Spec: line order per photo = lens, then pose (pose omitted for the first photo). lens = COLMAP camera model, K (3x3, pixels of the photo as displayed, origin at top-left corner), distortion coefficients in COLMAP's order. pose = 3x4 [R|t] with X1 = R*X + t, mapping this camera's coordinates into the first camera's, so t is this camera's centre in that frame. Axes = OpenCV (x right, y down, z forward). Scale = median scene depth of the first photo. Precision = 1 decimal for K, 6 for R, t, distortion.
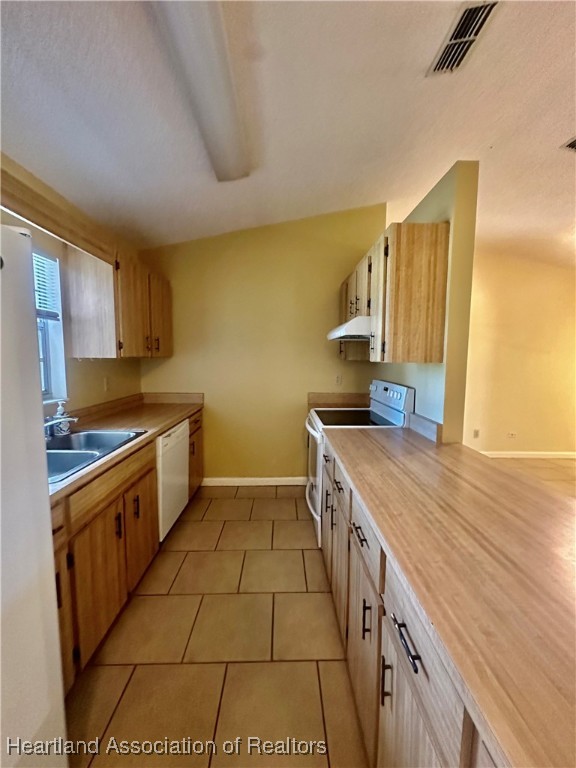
lens RADIAL K [[307.3, 0, 289.0], [0, 307.3, 383.8], [0, 0, 1]] dist [-0.005291, 0.001455]
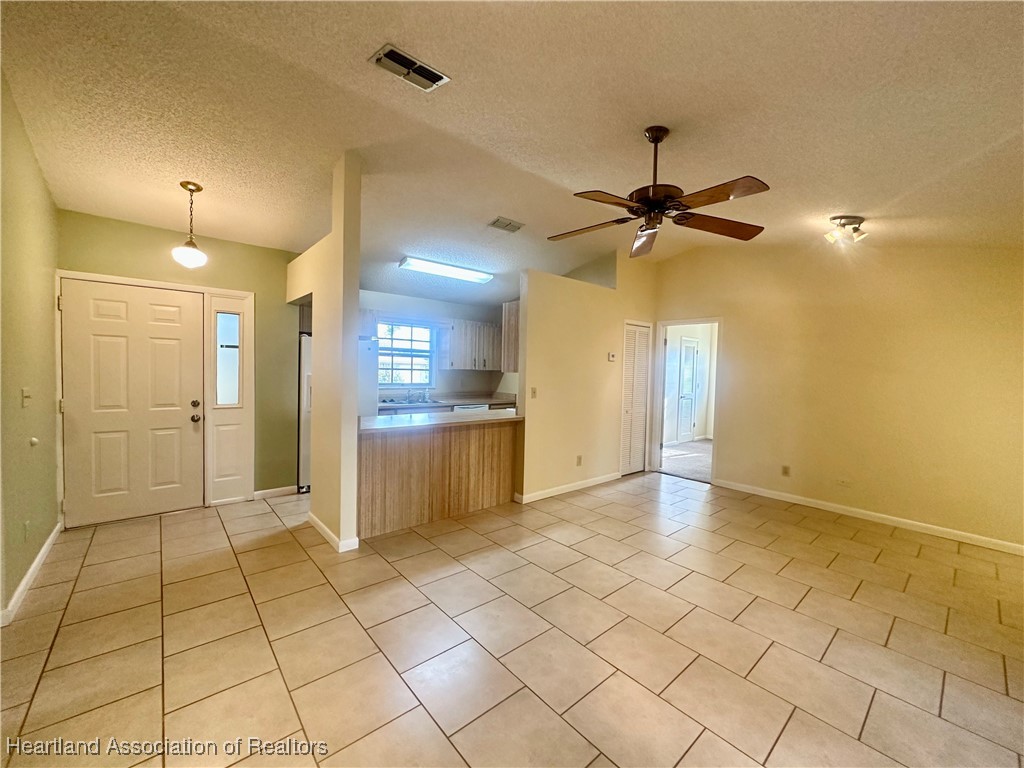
lens RADIAL K [[409.7, 0, 511.6], [0, 409.7, 383.2], [0, 0, 1]] dist [-0.005291, 0.001455]
pose [[0.634471, 0.032526, -0.772262, 2.396876], [-0.088493, 0.995601, -0.030771, 0.077213], [0.767864, 0.087864, 0.634558, -0.611114]]
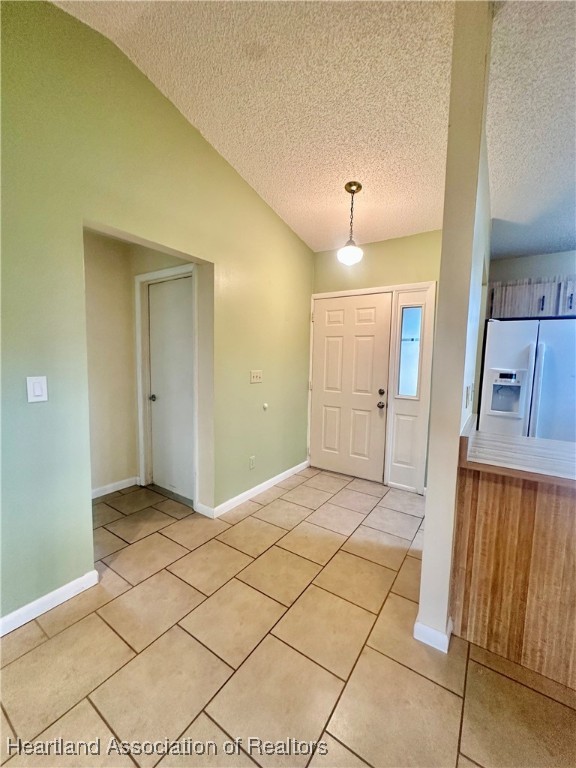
lens RADIAL K [[307.3, 0, 288.9], [0, 307.3, 383.7], [0, 0, 1]] dist [-0.005291, 0.001455]
pose [[-0.578707, 0.043836, -0.814356, 1.469507], [-0.102981, 0.986633, 0.126291, 0.040689], [0.809007, 0.156948, -0.566458, 0.084337]]
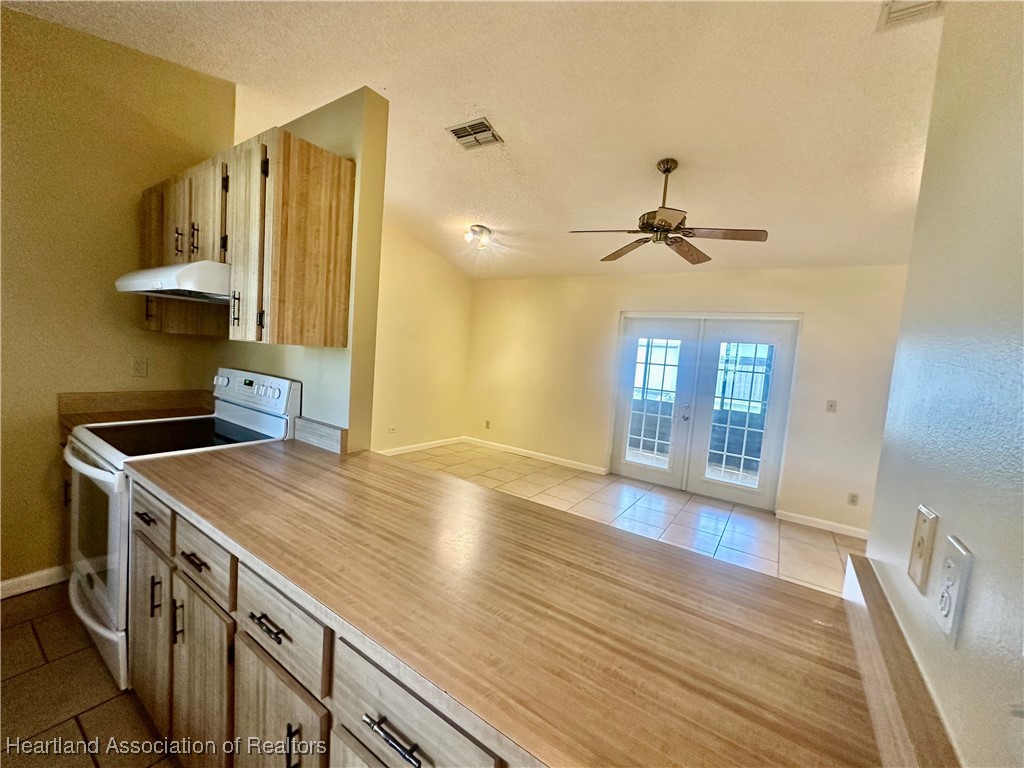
lens RADIAL K [[409.7, 0, 512.0], [0, 409.7, 383.4], [0, 0, 1]] dist [-0.005291, 0.001455]
pose [[0.580436, -0.027386, 0.813845, -0.085507], [0.000517, 0.999447, 0.033263, -0.014202], [-0.814305, -0.018886, 0.580129, 0.084757]]
